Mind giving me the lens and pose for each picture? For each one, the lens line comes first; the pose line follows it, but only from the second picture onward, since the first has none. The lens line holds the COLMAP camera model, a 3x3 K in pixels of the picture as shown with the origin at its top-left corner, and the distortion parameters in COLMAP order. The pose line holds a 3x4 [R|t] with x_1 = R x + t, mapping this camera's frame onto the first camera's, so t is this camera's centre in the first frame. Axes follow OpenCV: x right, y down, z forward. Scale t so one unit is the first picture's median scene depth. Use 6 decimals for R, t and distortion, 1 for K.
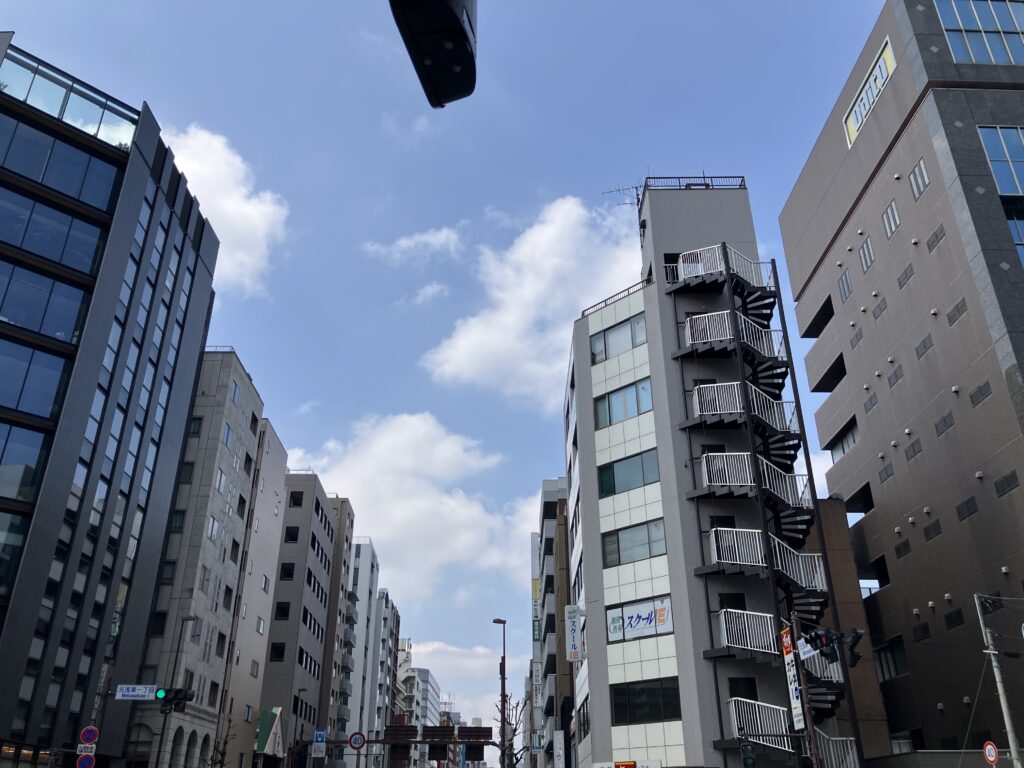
lens RADIAL K [[837.8, 0, 512.0], [0, 837.8, 384.0], [0, 0, 1]] dist [0.002048, 0.005750]
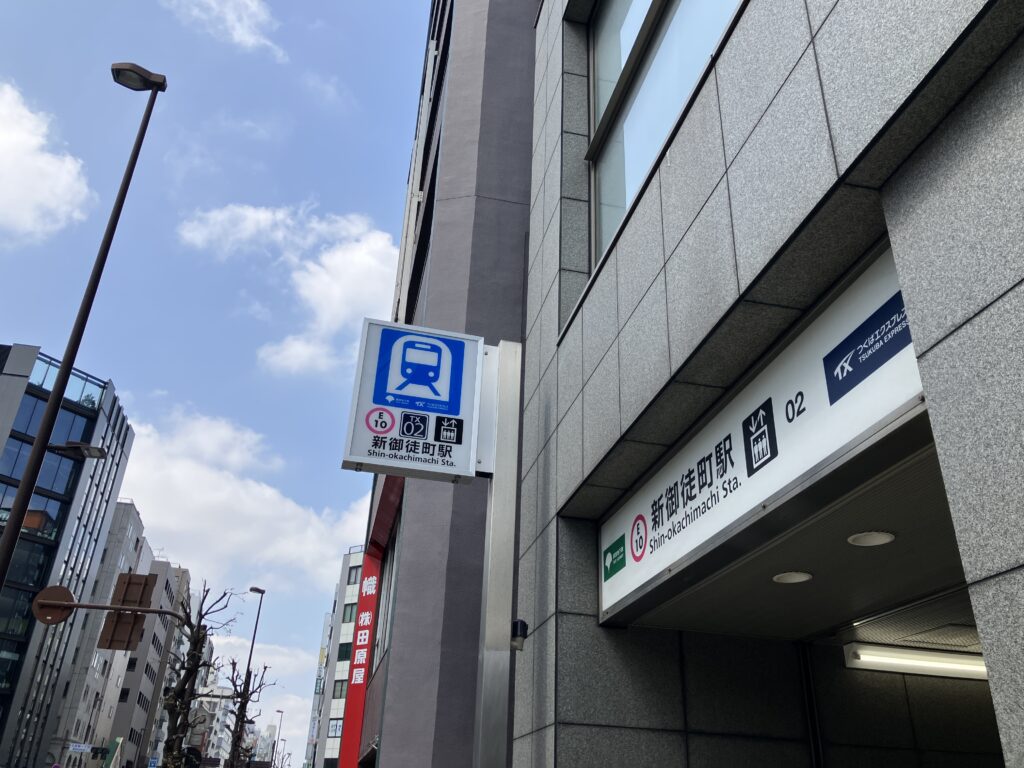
lens RADIAL K [[837.8, 0, 512.0], [0, 837.8, 384.0], [0, 0, 1]] dist [0.002048, 0.005750]
pose [[0.973873, 0.149404, 0.171024, 0.043483], [-0.146980, 0.988776, -0.026824, -0.314028], [-0.173112, 0.000986, 0.984902, -0.612573]]
